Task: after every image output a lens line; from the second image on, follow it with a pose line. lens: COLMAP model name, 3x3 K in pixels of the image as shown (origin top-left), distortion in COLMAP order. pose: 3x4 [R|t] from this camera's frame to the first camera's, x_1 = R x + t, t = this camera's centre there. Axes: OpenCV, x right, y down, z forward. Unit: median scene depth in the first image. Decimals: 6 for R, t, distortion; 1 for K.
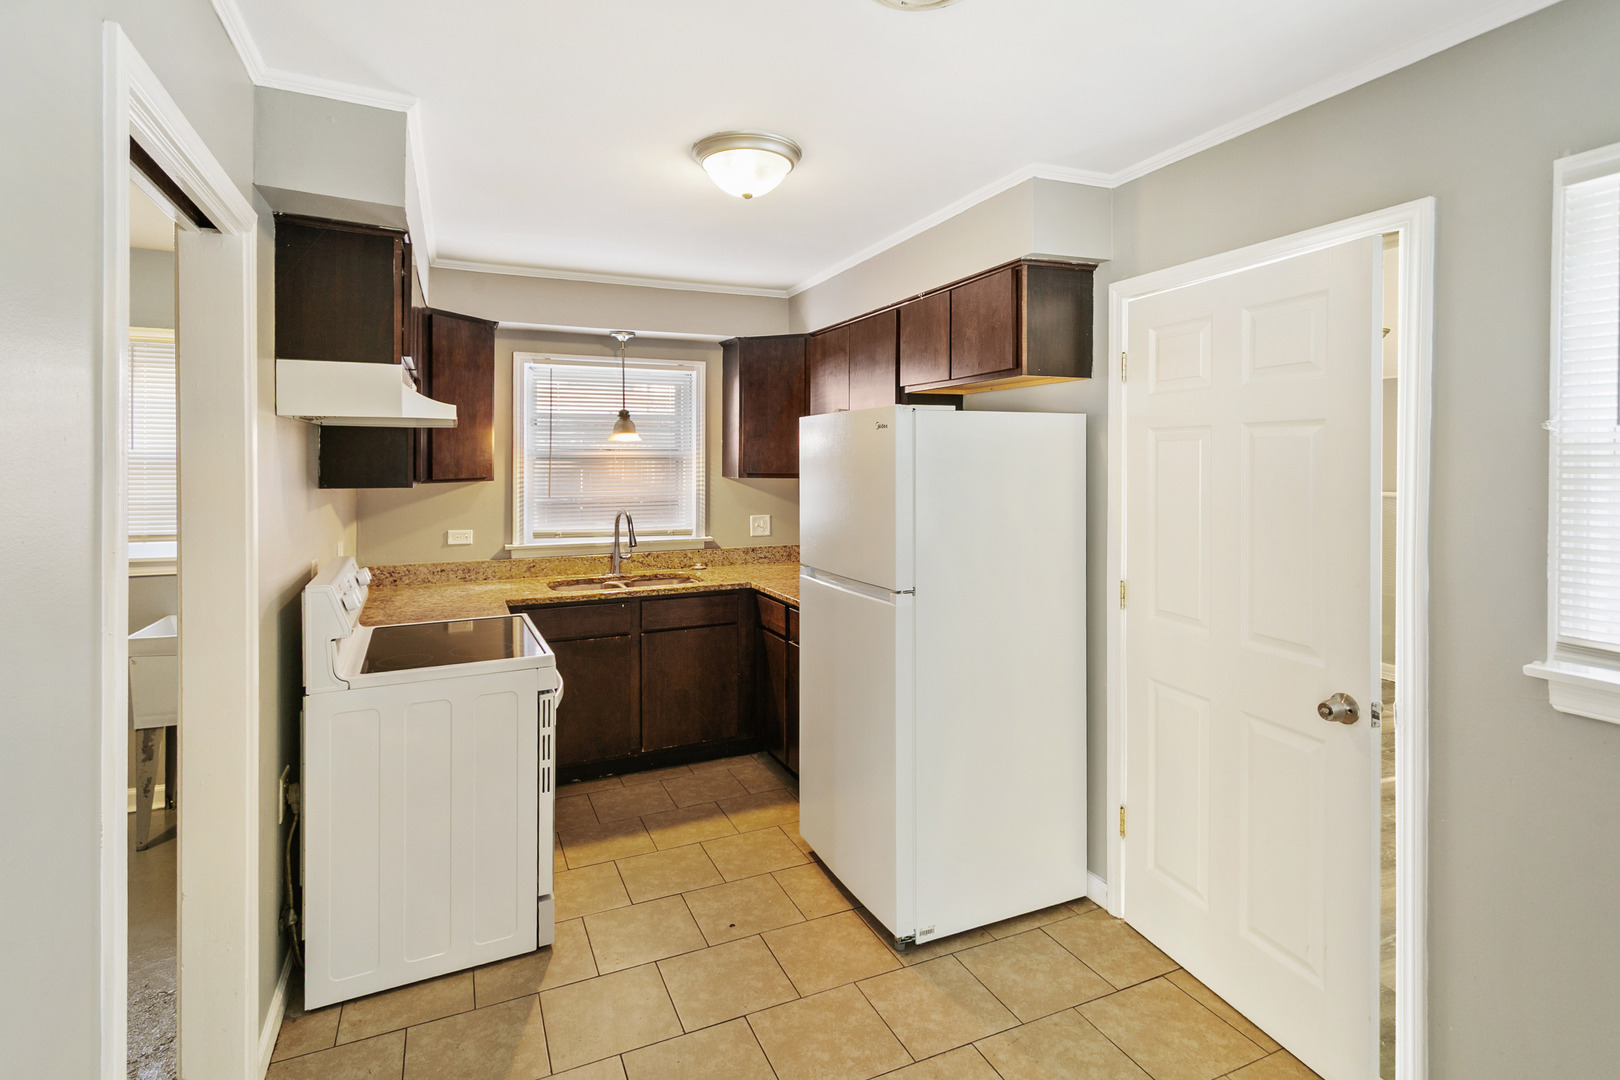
lens RADIAL K [[791.3, 0, 804.8], [0, 791.3, 461.1], [0, 0, 1]] dist [0.012915, -0.003410]
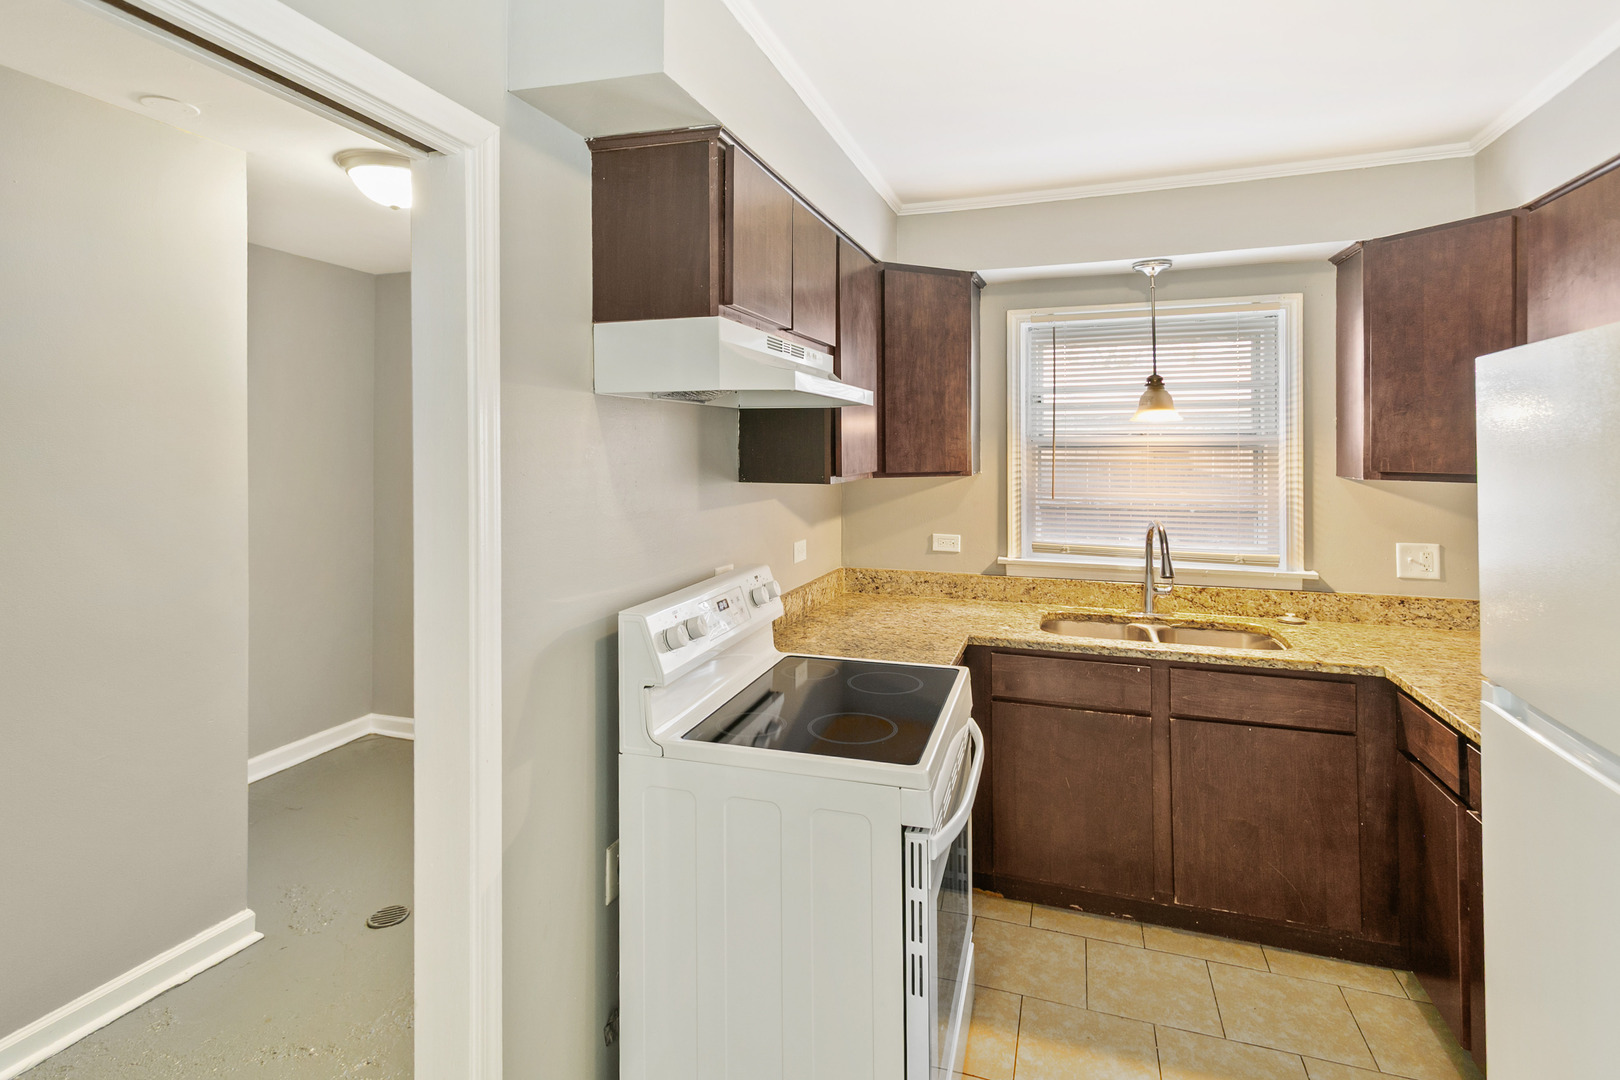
lens RADIAL K [[791.3, 0, 799.8], [0, 791.3, 439.0], [0, 0, 1]] dist [0.012915, -0.003410]
pose [[0.728256, -0.008782, -0.685249, 0.017577], [-0.000805, 0.999906, -0.013669, -0.000258], [0.685305, 0.010506, 0.728181, 0.295013]]
